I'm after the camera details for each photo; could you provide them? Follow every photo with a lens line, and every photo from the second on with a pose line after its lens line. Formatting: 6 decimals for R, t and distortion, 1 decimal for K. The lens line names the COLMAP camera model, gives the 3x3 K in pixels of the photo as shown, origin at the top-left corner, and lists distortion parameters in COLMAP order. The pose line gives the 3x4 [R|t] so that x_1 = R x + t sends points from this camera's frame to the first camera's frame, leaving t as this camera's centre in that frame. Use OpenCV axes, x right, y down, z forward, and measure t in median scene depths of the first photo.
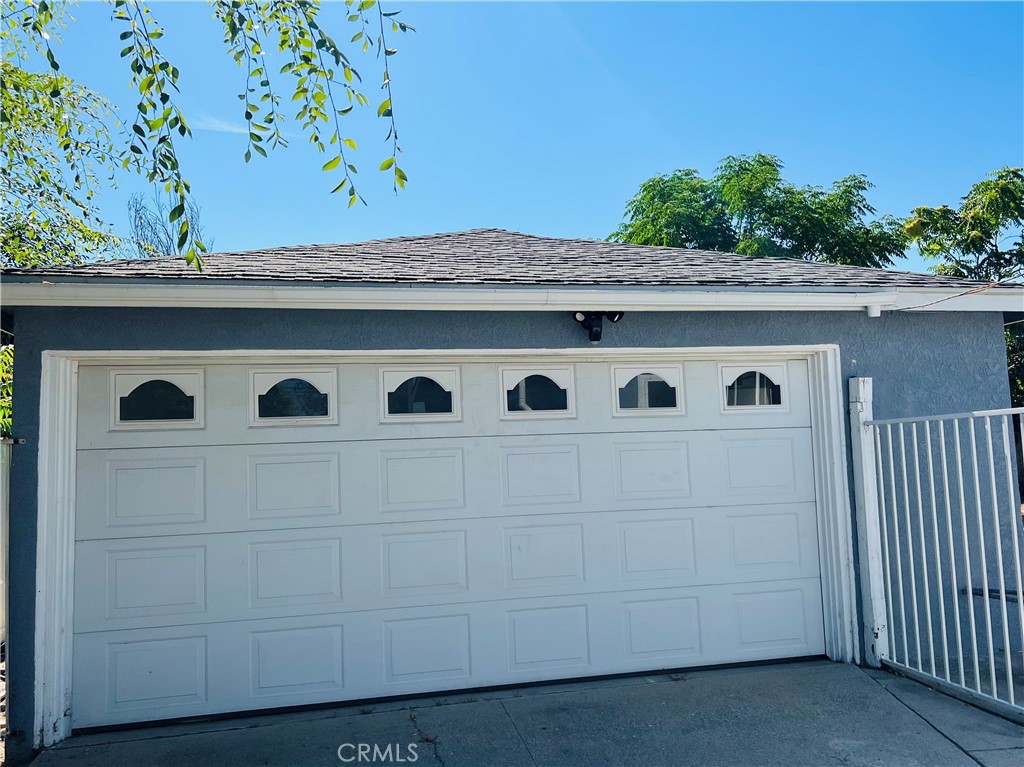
lens RADIAL K [[761.3, 0, 511.7], [0, 761.3, 383.3], [0, 0, 1]] dist [0.008574, 0.004848]
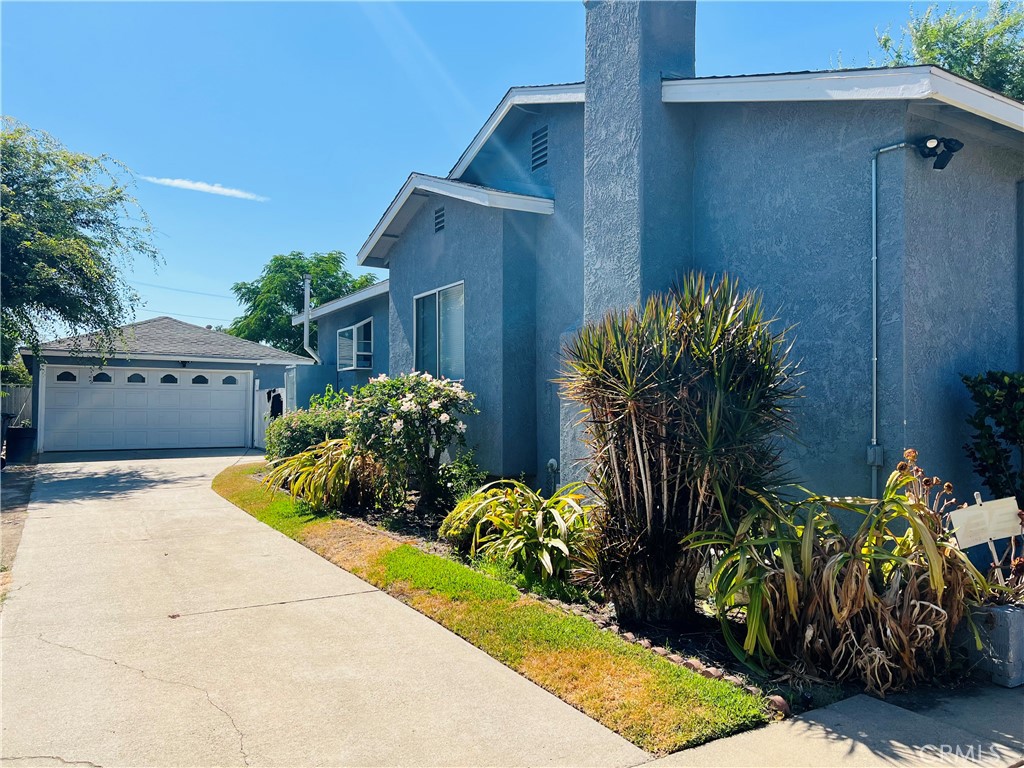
lens RADIAL K [[761.3, 0, 514.8], [0, 761.3, 383.7], [0, 0, 1]] dist [0.008574, 0.004848]
pose [[0.935534, 0.052281, 0.349347, 0.334511], [-0.070123, 0.996791, 0.038615, -0.244142], [-0.346207, -0.060623, 0.936197, -3.383873]]
